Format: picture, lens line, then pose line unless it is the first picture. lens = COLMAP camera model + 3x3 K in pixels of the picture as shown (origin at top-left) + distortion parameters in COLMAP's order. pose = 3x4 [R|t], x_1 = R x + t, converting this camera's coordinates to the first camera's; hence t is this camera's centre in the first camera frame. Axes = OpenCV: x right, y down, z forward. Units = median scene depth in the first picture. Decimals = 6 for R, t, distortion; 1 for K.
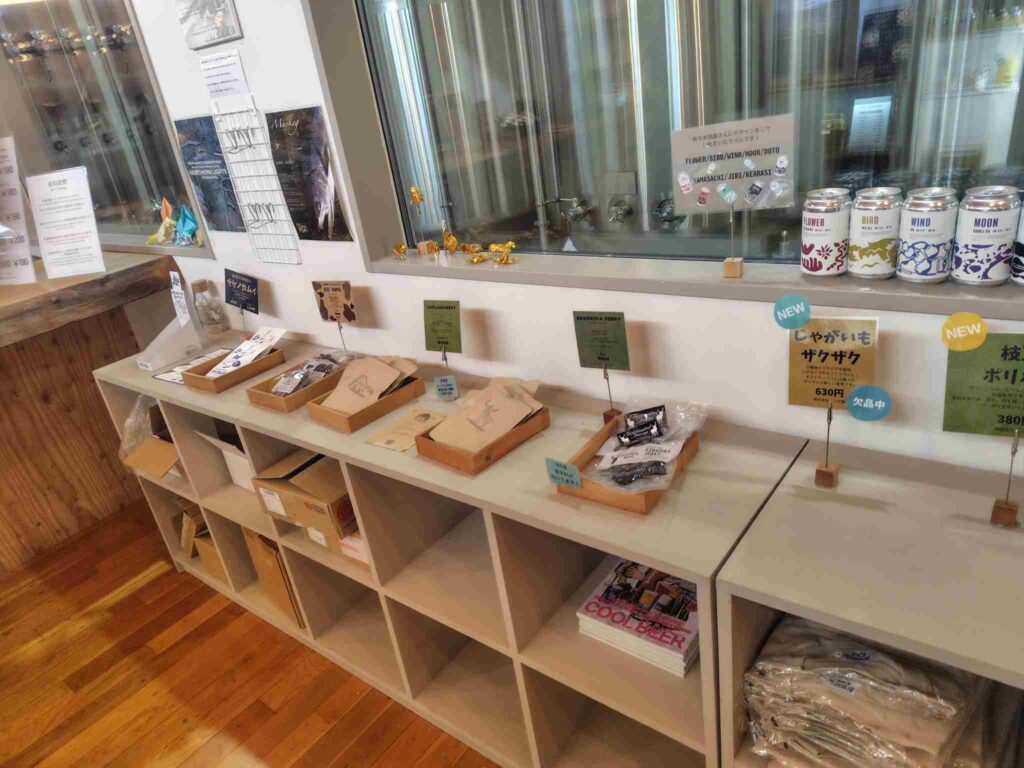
lens RADIAL K [[701.1, 0, 519.3], [0, 701.1, 388.2], [0, 0, 1]] dist [0.015102, -0.016953]
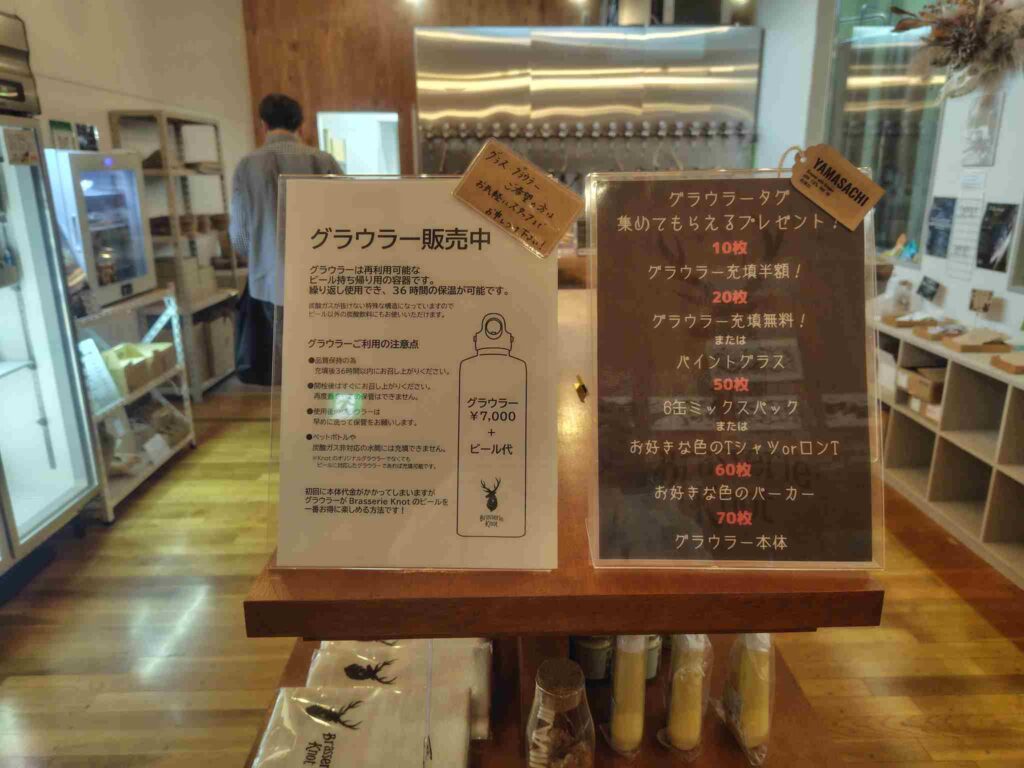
lens RADIAL K [[701.1, 0, 504.0], [0, 701.1, 385.7], [0, 0, 1]] dist [0.015102, -0.016953]
pose [[0.604479, 0.350116, -0.715559, 0.415312], [-0.395110, 0.911740, 0.112331, 0.395851], [0.691732, 0.214823, 0.689462, -1.200327]]
